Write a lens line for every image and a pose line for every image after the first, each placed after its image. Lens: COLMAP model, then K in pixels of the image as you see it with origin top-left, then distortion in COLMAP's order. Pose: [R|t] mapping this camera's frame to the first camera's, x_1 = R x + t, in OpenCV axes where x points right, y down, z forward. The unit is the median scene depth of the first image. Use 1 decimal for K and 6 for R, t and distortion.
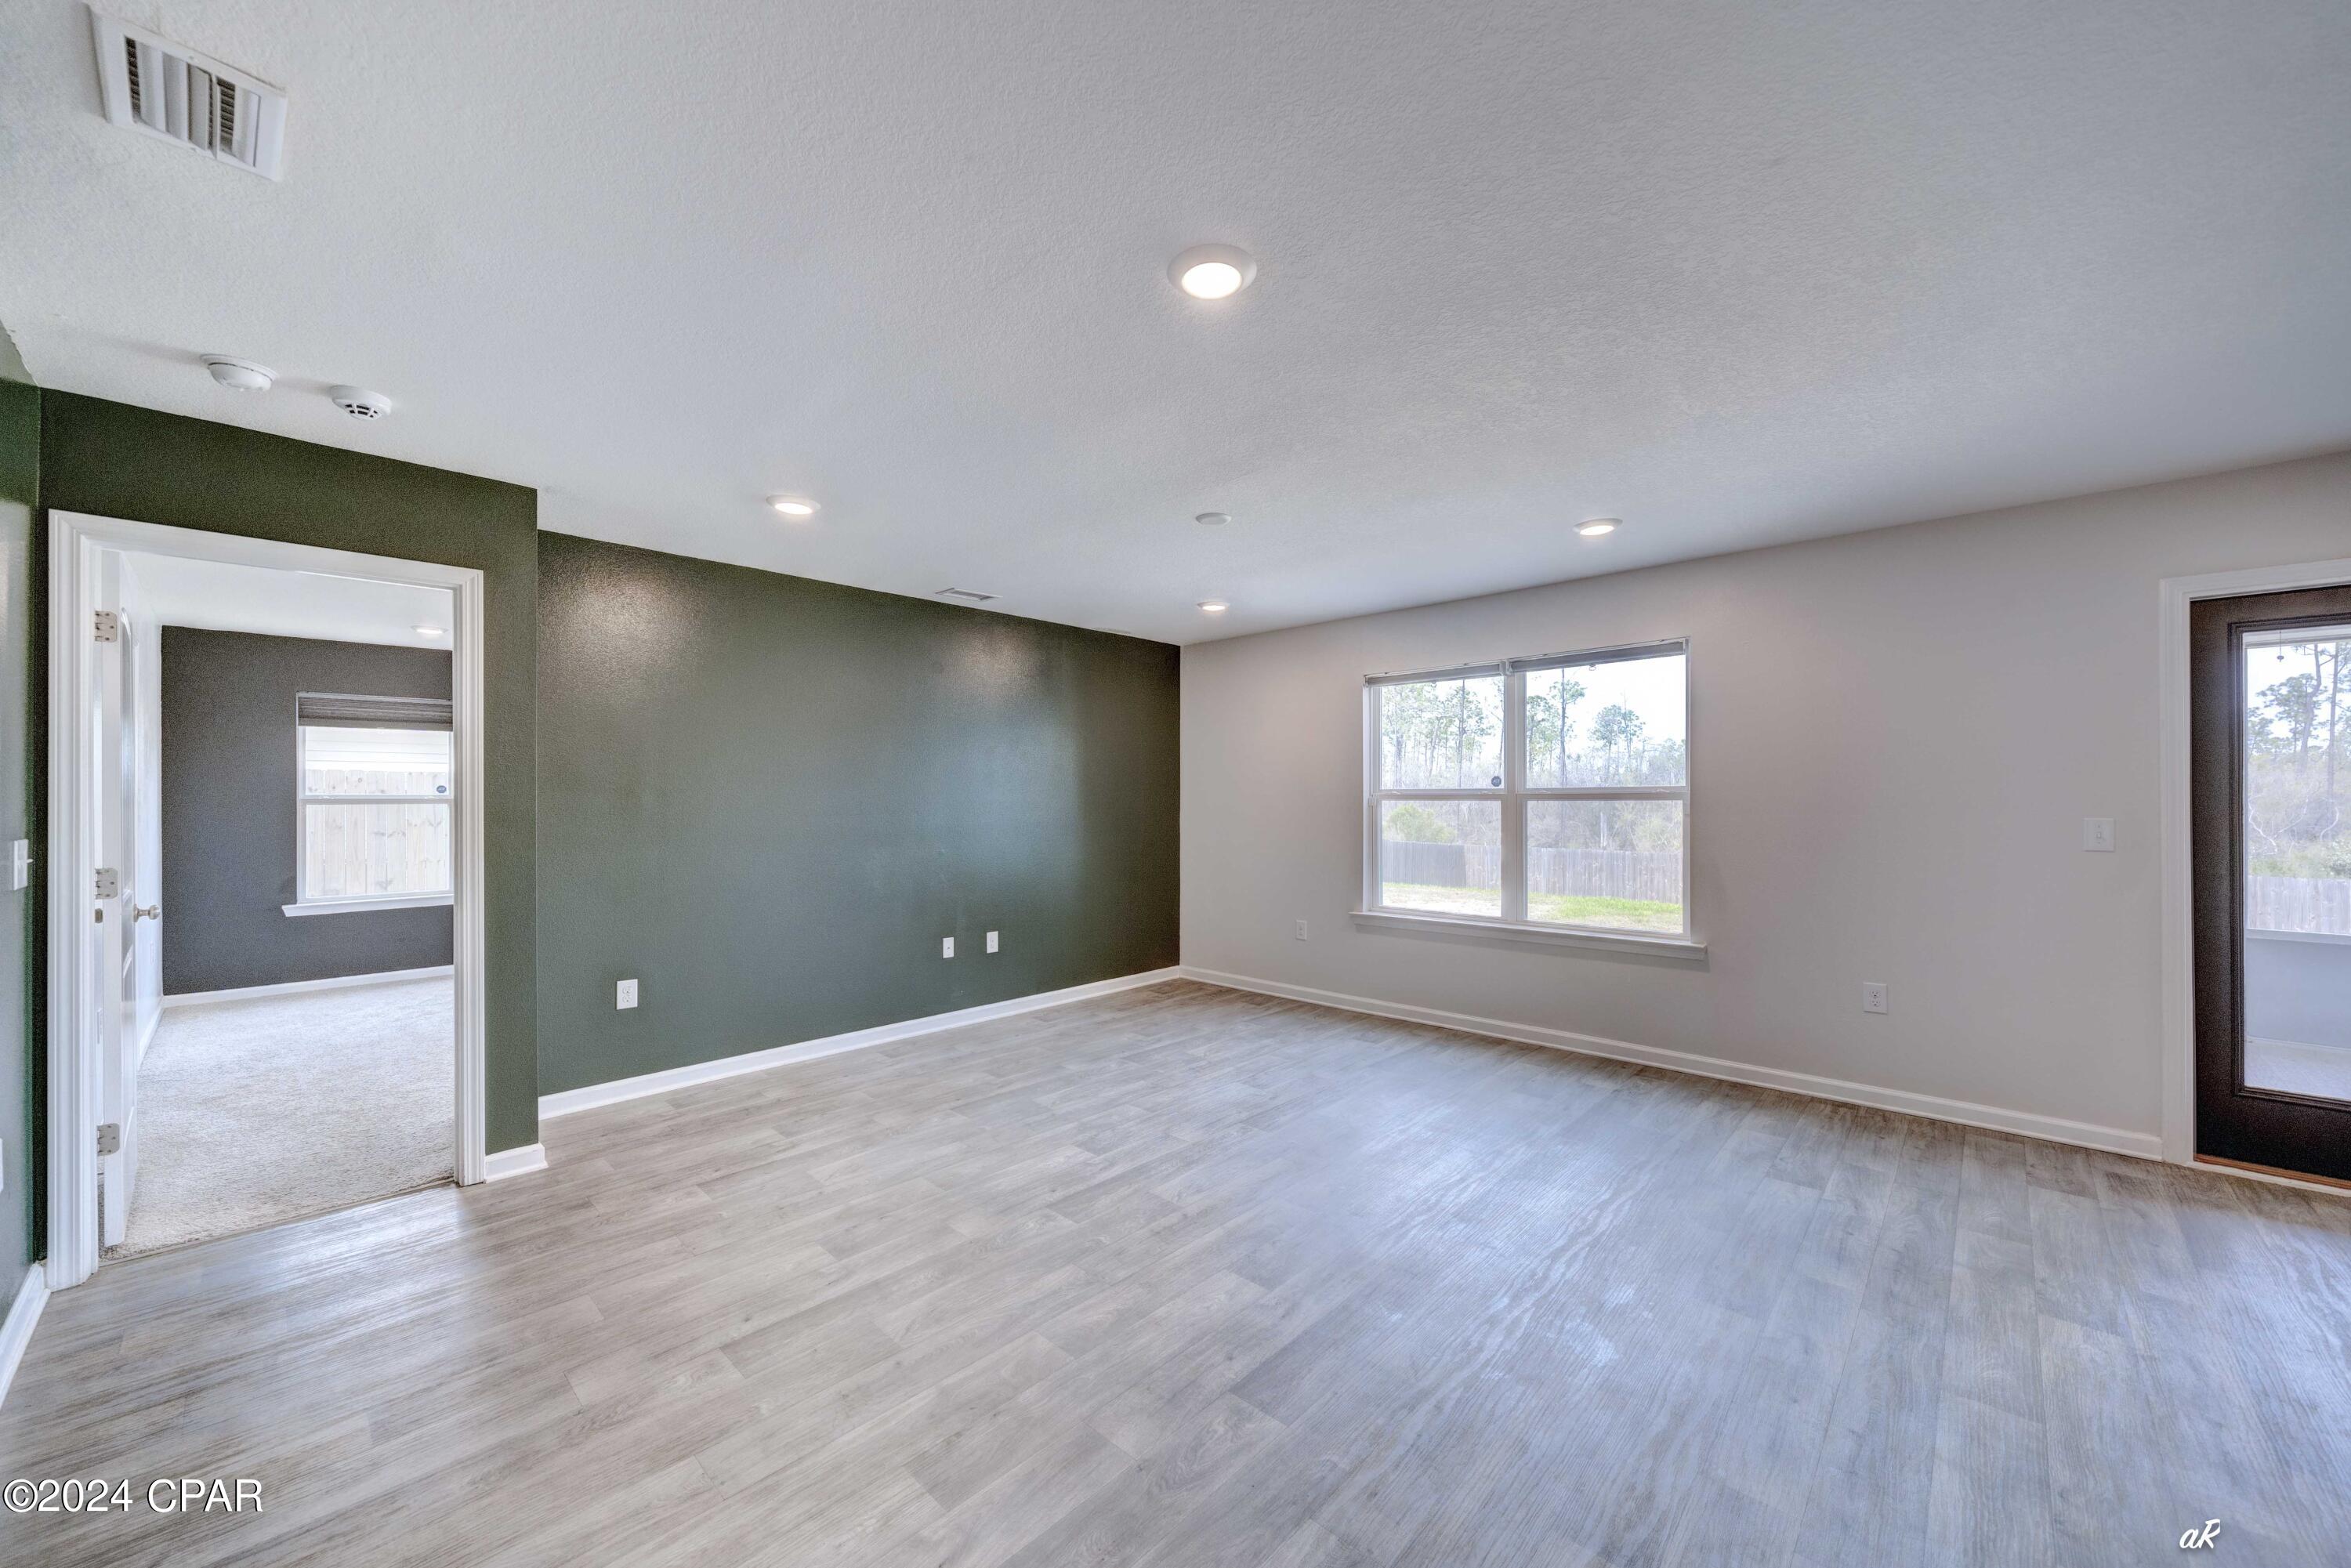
lens RADIAL K [[873.0, 0, 1180.9], [0, 873.0, 790.6], [0, 0, 1]] dist [-0.002957, -0.000342]
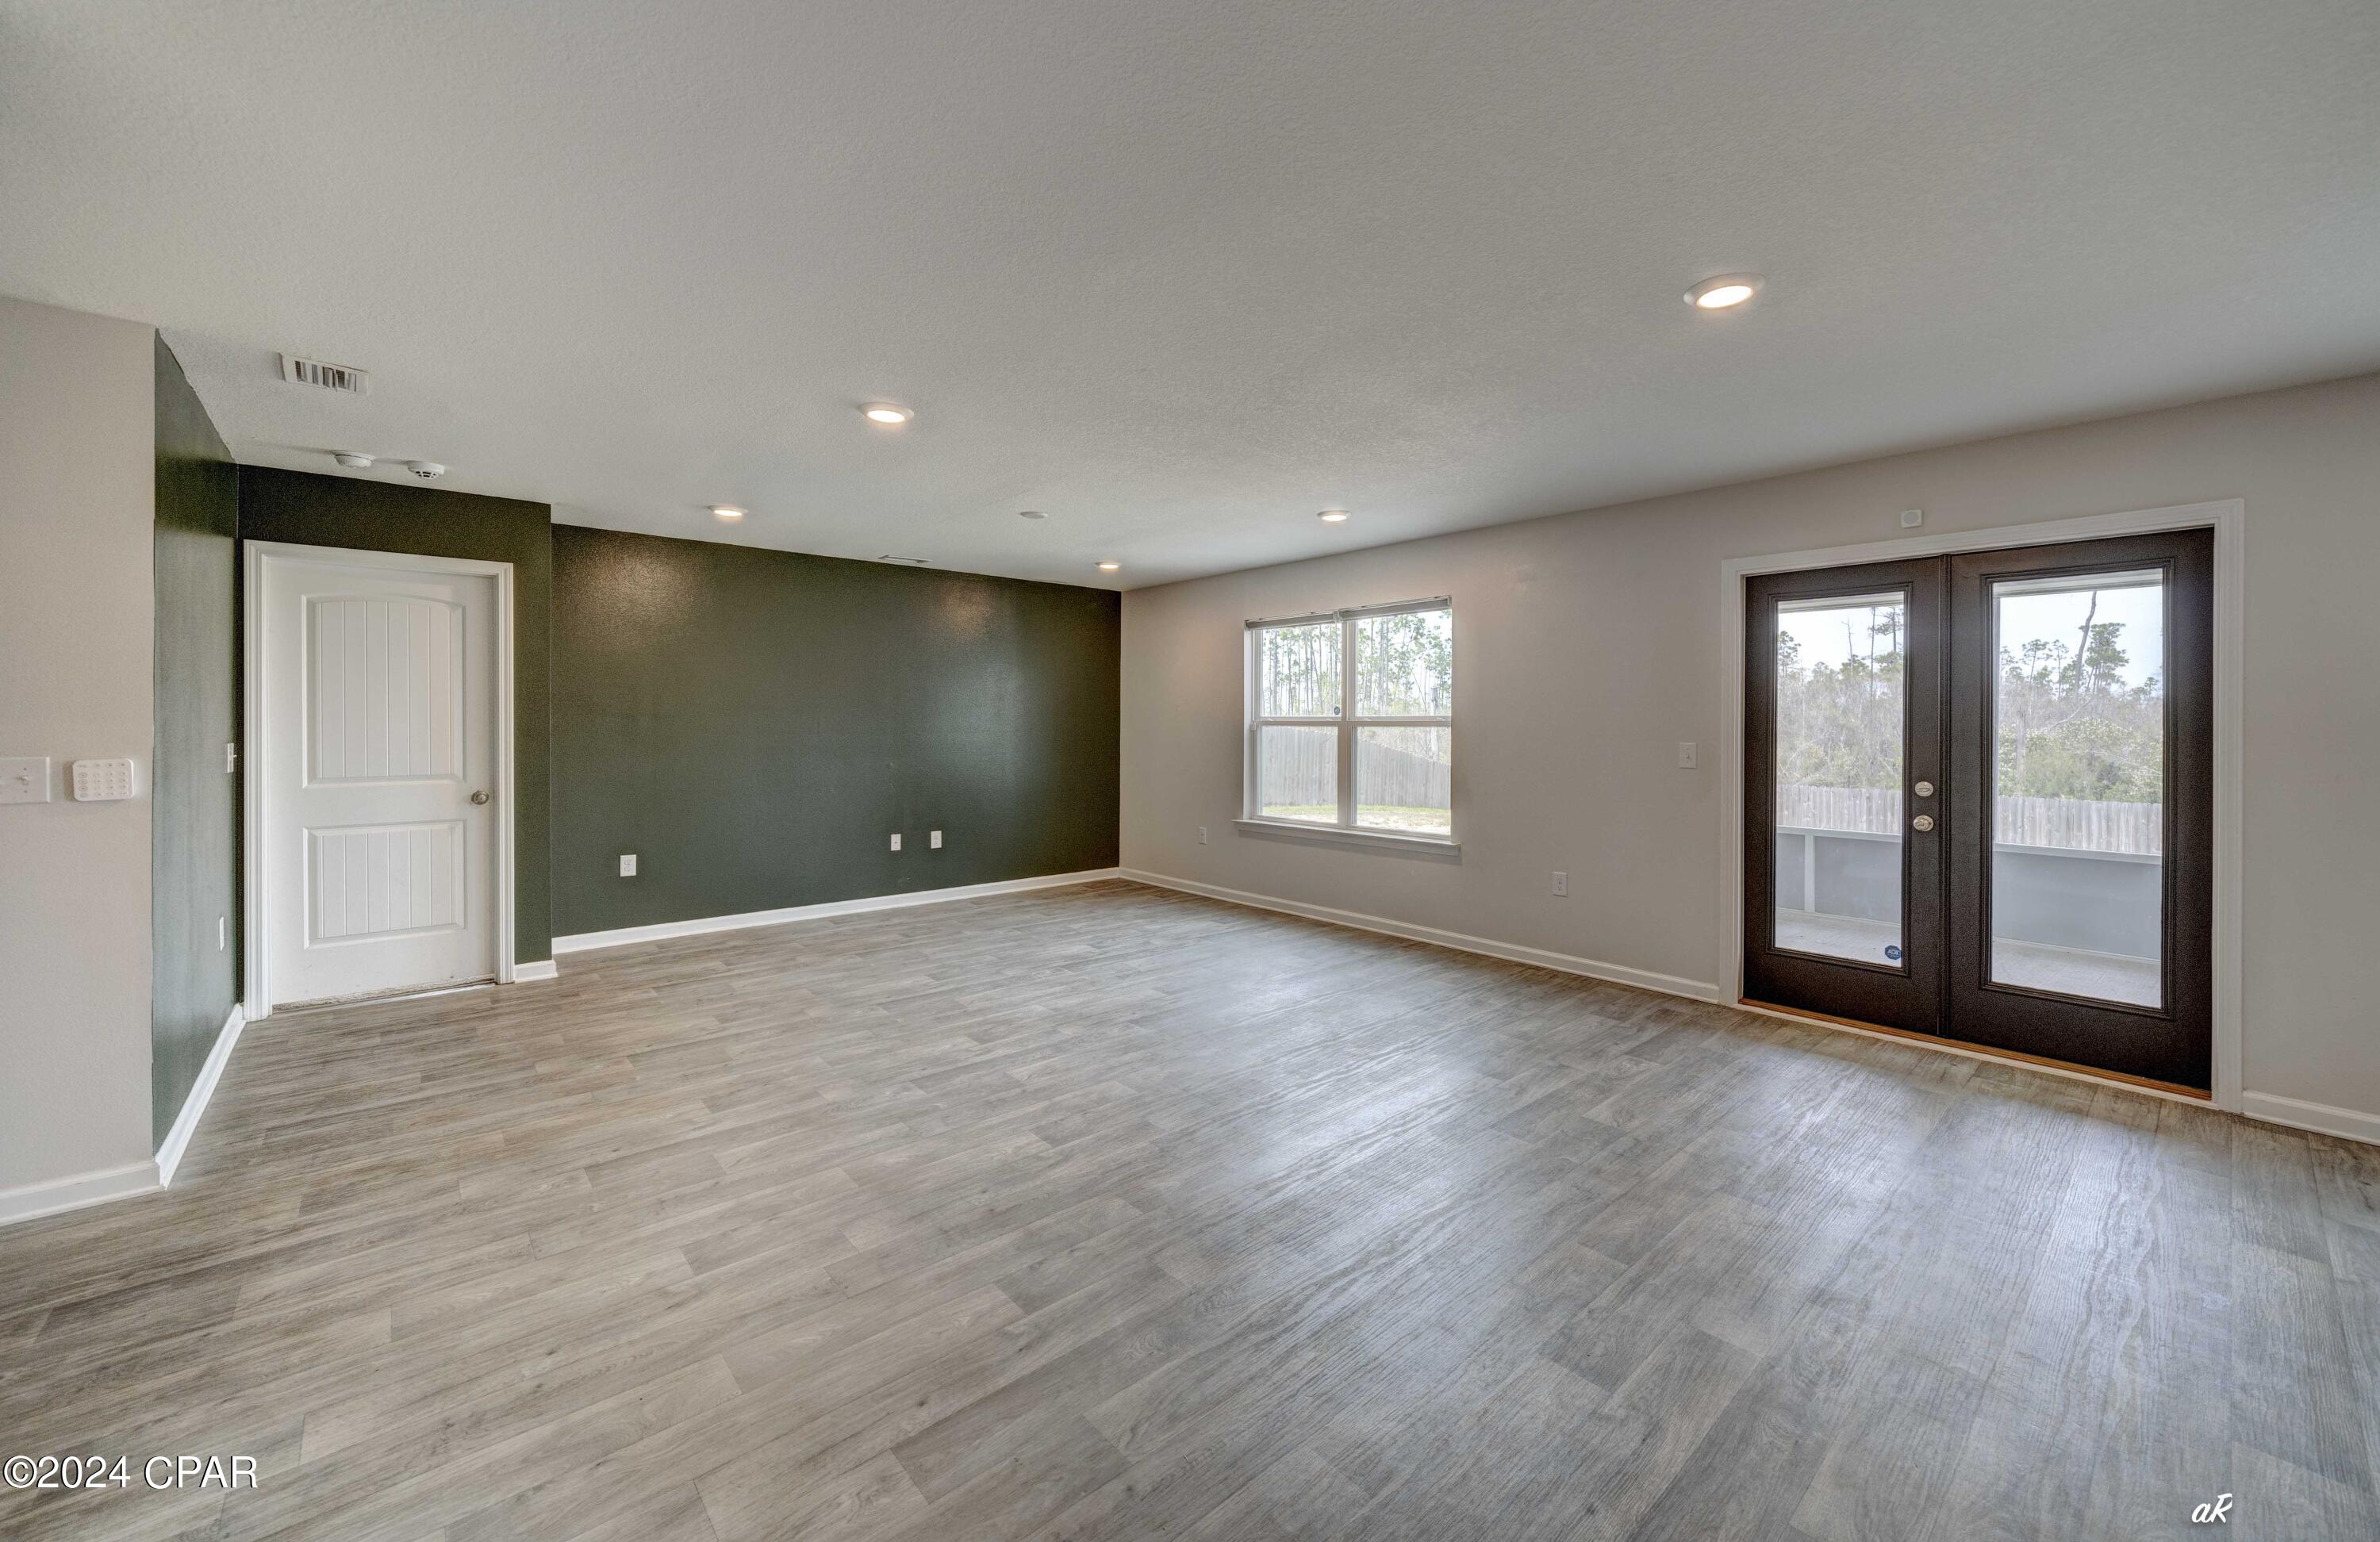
lens RADIAL K [[919.9, 0, 1234.4], [0, 919.9, 722.8], [0, 0, 1]] dist [-0.003217, -0.000101]
pose [[0.997503, 0.006458, -0.070322, 0.409185], [-0.005902, 0.999950, 0.008107, -0.004024], [0.070370, -0.007671, 0.997491, -0.357809]]
